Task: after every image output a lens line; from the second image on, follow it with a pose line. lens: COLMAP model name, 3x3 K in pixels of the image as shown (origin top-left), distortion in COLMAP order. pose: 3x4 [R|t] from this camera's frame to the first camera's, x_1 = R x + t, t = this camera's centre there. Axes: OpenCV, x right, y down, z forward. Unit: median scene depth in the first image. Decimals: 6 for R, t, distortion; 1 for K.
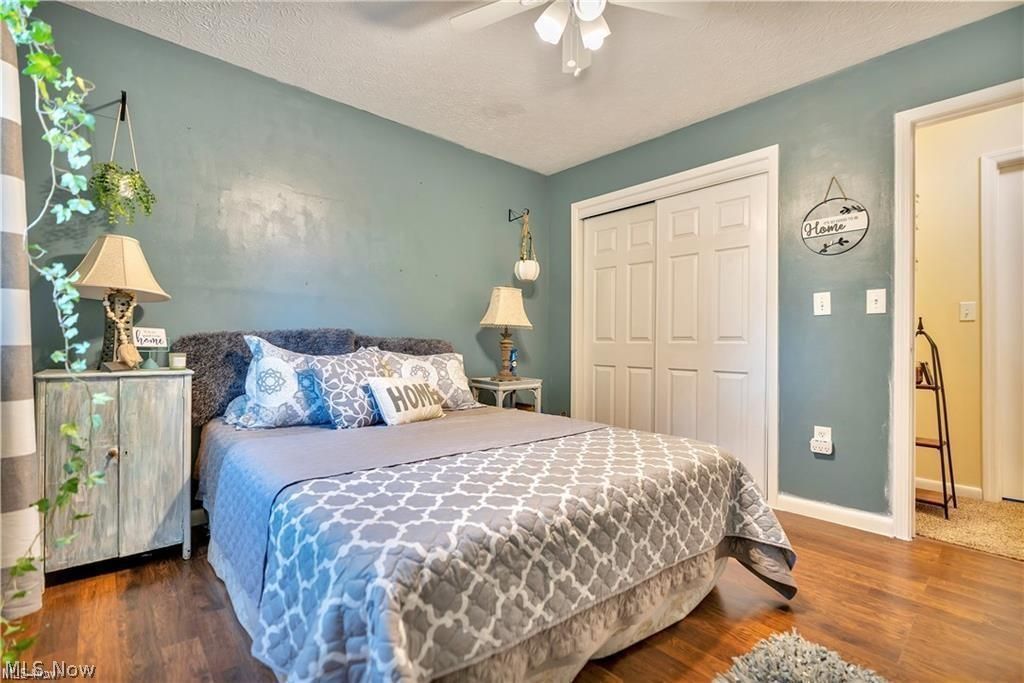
lens RADIAL K [[466.0, 0, 516.1], [0, 466.0, 344.0], [0, 0, 1]] dist [0.001971, 0.000140]
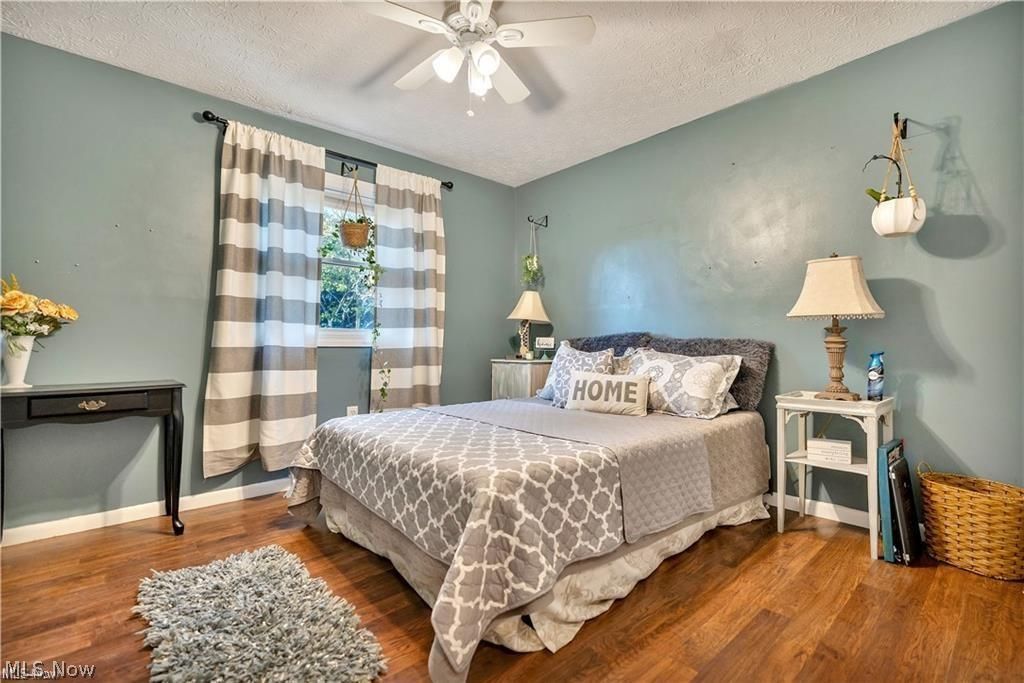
lens RADIAL K [[466.0, 0, 516.1], [0, 466.0, 344.0], [0, 0, 1]] dist [0.001971, 0.000140]
pose [[0.008093, -0.016787, -0.999826, 0.960910], [-0.006214, 0.999839, -0.016838, 0.021846], [0.999948, 0.006349, 0.007988, 0.828451]]
